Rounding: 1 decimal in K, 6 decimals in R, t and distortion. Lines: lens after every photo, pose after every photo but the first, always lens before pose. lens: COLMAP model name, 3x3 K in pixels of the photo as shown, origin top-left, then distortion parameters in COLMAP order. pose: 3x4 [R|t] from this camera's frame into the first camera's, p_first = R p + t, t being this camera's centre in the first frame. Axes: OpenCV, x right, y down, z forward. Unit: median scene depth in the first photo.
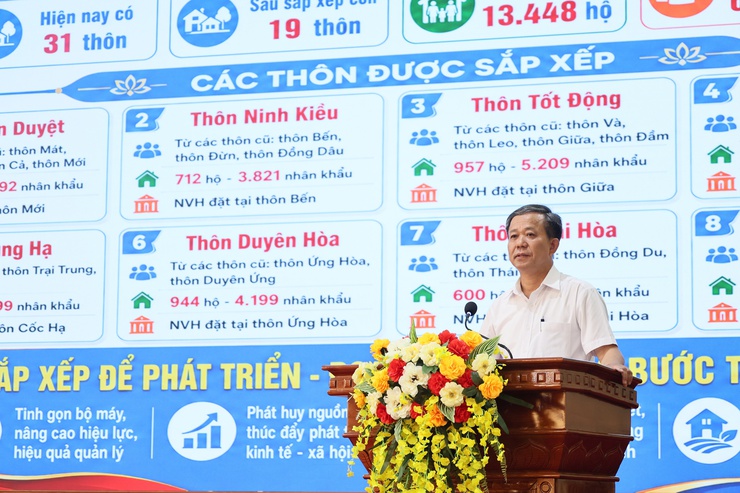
lens RADIAL K [[2234.3, 0, 369.9], [0, 2234.3, 246.5], [0, 0, 1]] dist [-0.206804, 0.000000]
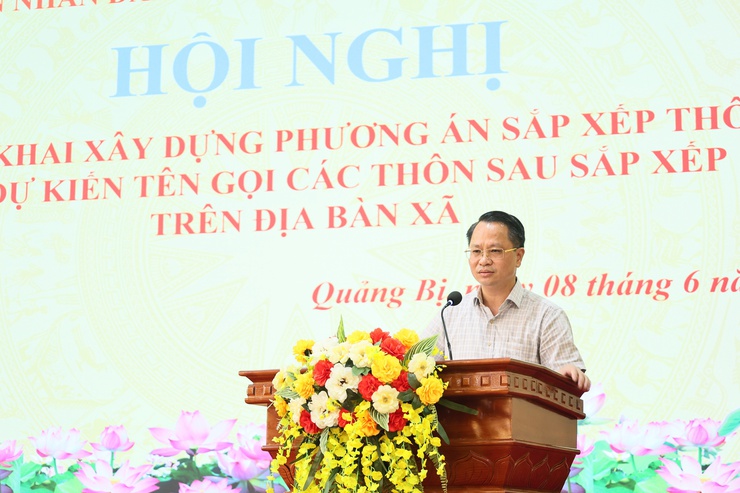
lens RADIAL K [[1763.7, 0, 369.8], [0, 1763.7, 246.8], [0, 0, 1]] dist [-0.033289, 0.000000]
pose [[0.998705, 0.005359, 0.050600, -0.005247], [-0.003289, 0.999158, -0.040904, 0.034079], [-0.050776, 0.040684, 0.997881, 0.296031]]
